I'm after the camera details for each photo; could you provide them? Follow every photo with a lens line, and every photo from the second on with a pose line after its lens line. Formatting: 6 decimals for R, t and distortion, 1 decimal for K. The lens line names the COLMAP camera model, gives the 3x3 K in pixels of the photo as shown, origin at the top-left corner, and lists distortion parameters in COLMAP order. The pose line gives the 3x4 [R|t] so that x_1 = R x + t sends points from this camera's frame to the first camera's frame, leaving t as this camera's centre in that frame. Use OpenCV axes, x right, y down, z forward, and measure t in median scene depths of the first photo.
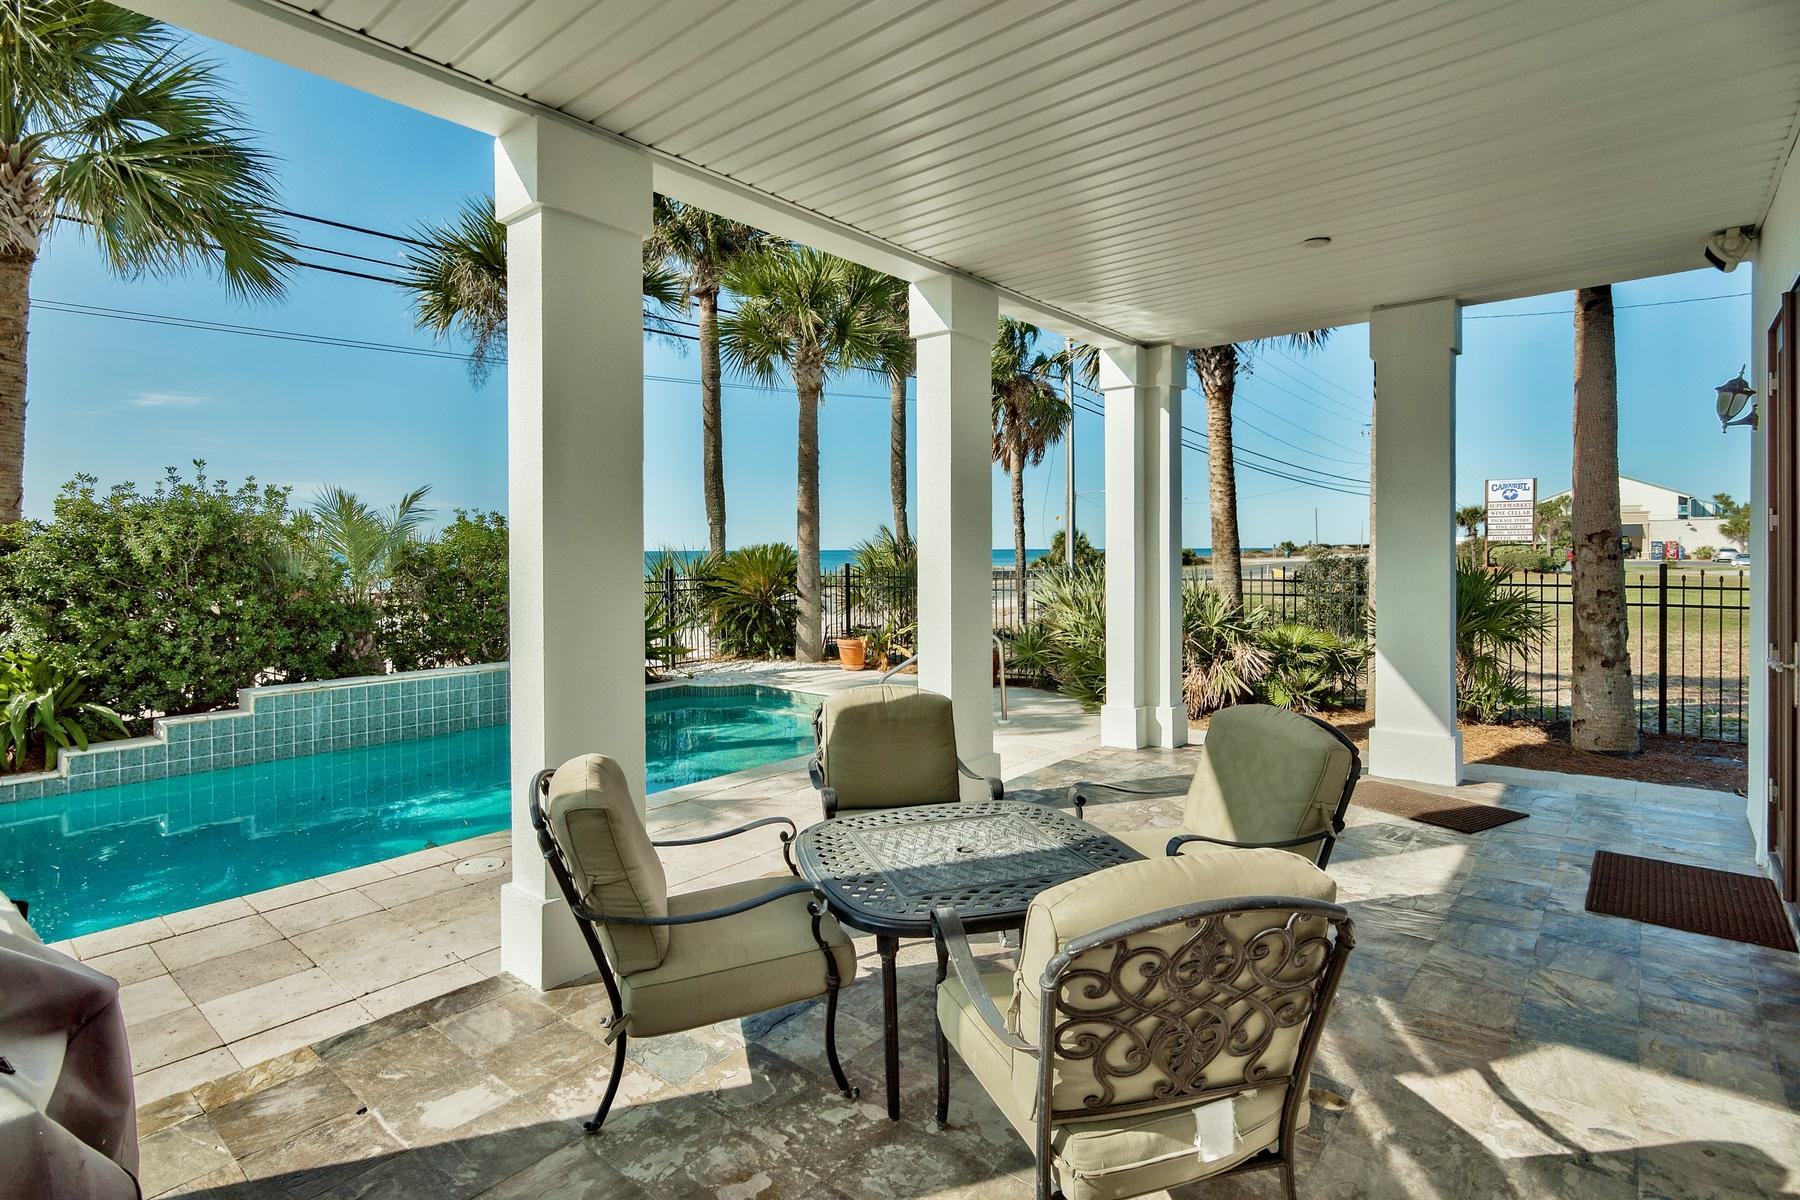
lens RADIAL K [[872.8, 0, 892.1], [0, 872.8, 554.9], [0, 0, 1]] dist [0.000127, -0.001131]
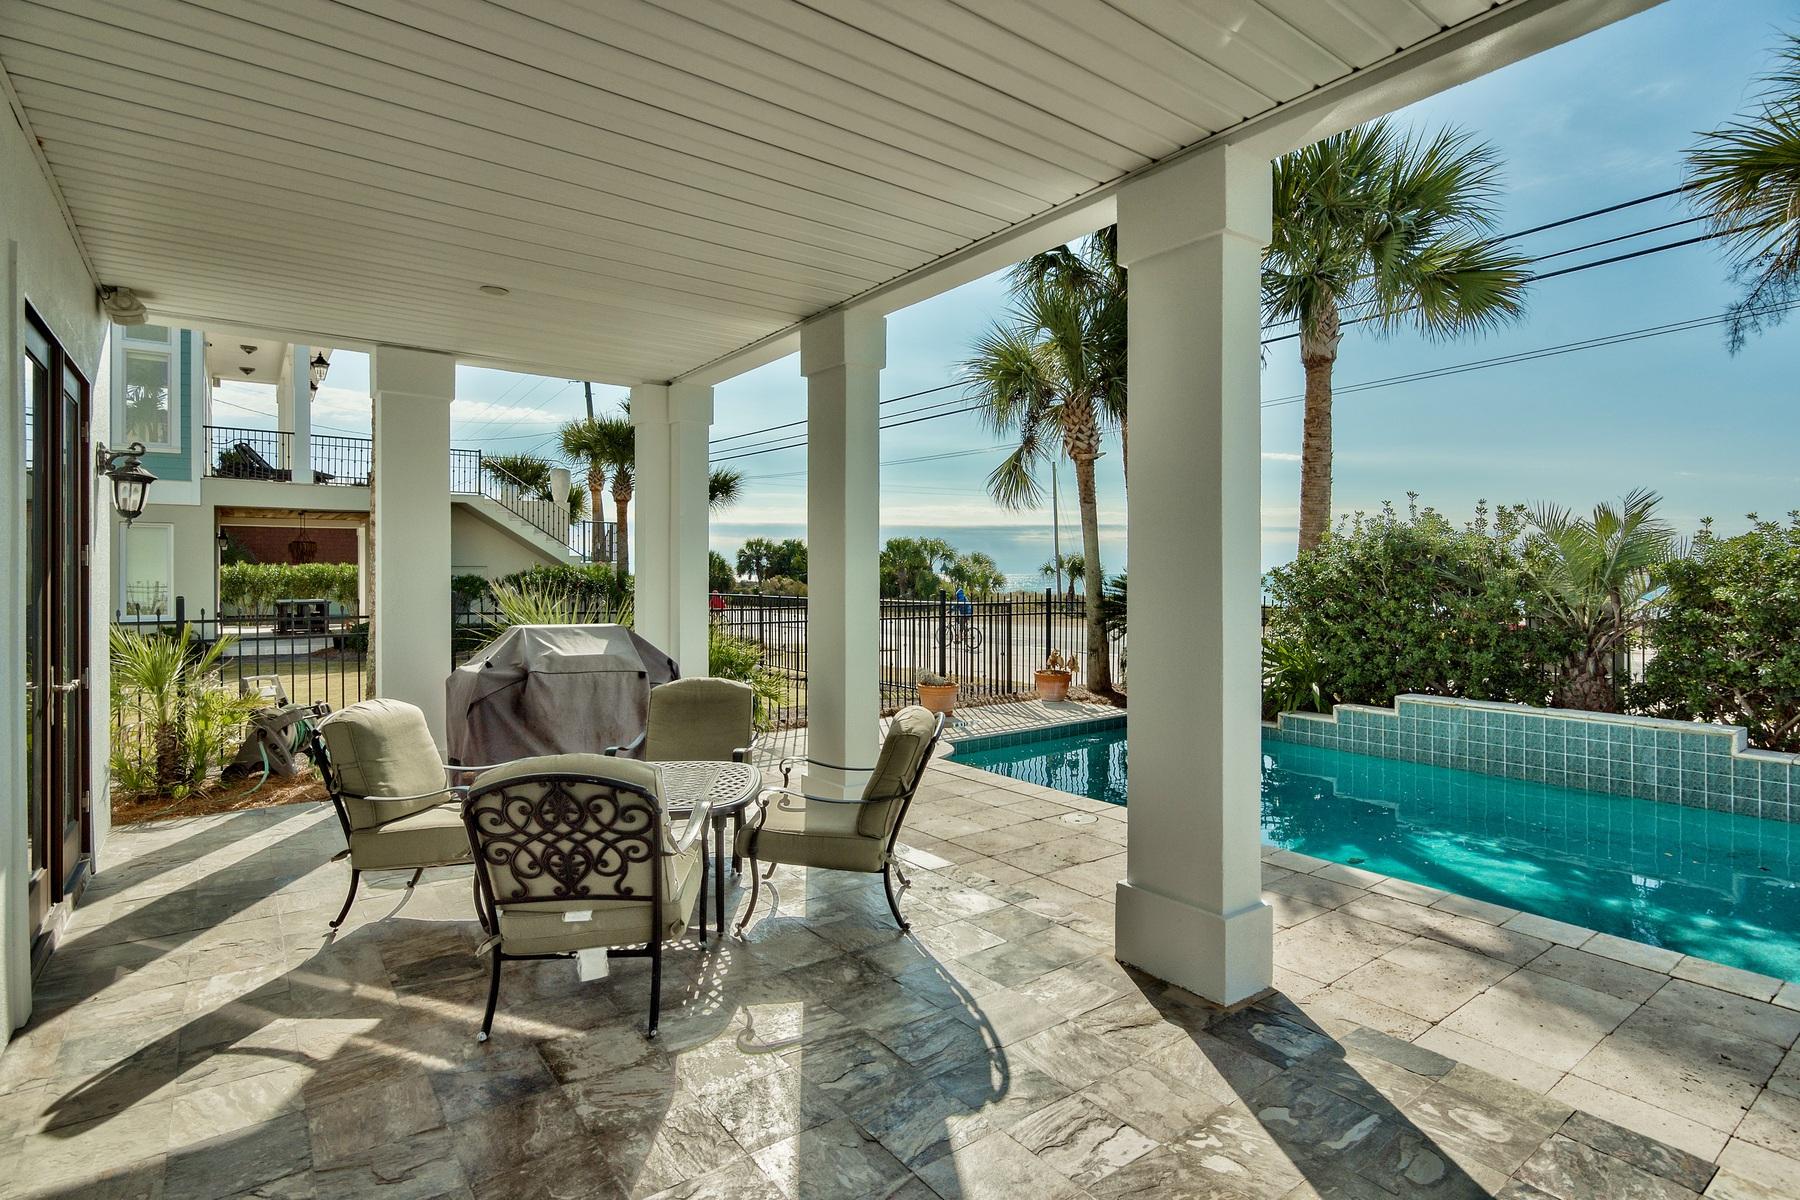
lens RADIAL K [[872.8, 0, 906.7], [0, 872.8, 584.4], [0, 0, 1]] dist [0.000127, -0.001131]
pose [[-0.204208, 0.017337, -0.978774, 0.531449], [-0.002804, 0.999829, 0.018295, -0.006058], [0.978924, 0.006481, -0.204124, 0.651966]]
